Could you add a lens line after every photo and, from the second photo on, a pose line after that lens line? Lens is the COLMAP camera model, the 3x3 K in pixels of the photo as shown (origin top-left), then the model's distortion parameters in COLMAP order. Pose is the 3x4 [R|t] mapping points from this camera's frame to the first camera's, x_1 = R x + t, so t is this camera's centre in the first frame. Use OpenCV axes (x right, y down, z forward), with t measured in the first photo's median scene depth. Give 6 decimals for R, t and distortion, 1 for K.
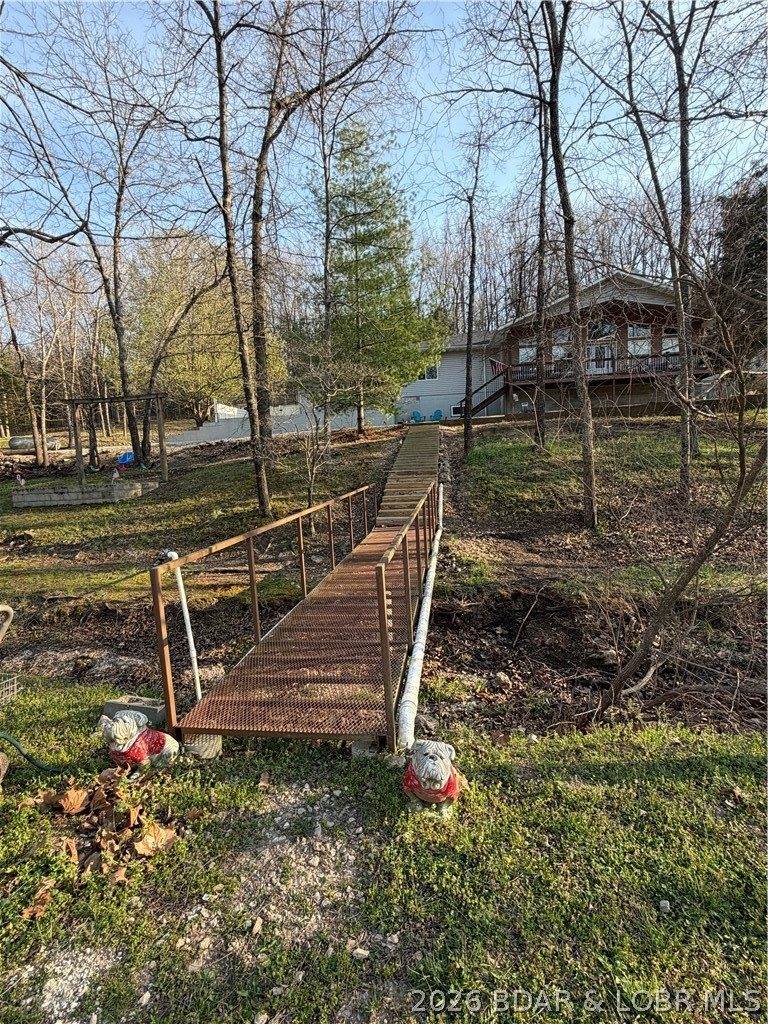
lens RADIAL K [[450.5, 0, 380.1], [0, 450.5, 514.4], [0, 0, 1]] dist [-0.002001, -0.000122]
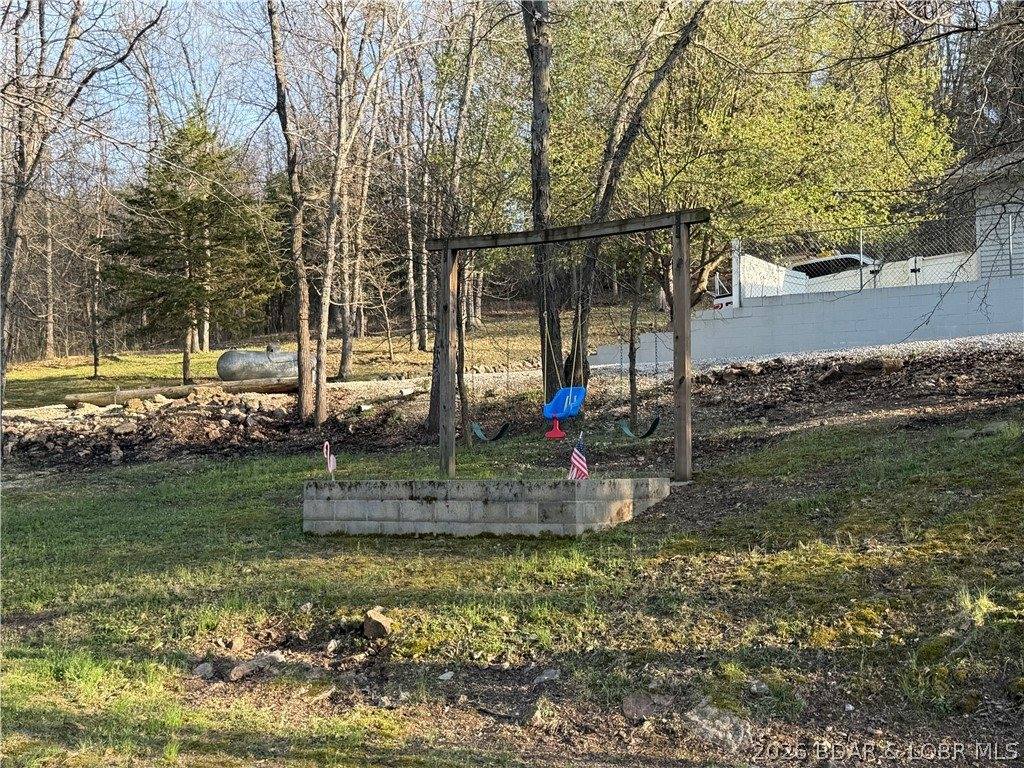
lens RADIAL K [[1316.0, 0, 515.3], [0, 1316.0, 387.3], [0, 0, 1]] dist [0.142562, 0.000000]
pose [[0.907913, 0.013225, -0.418951, -0.181447], [-0.075033, 0.988486, -0.131400, -0.003864], [0.412389, 0.150735, 0.898451, 0.090007]]
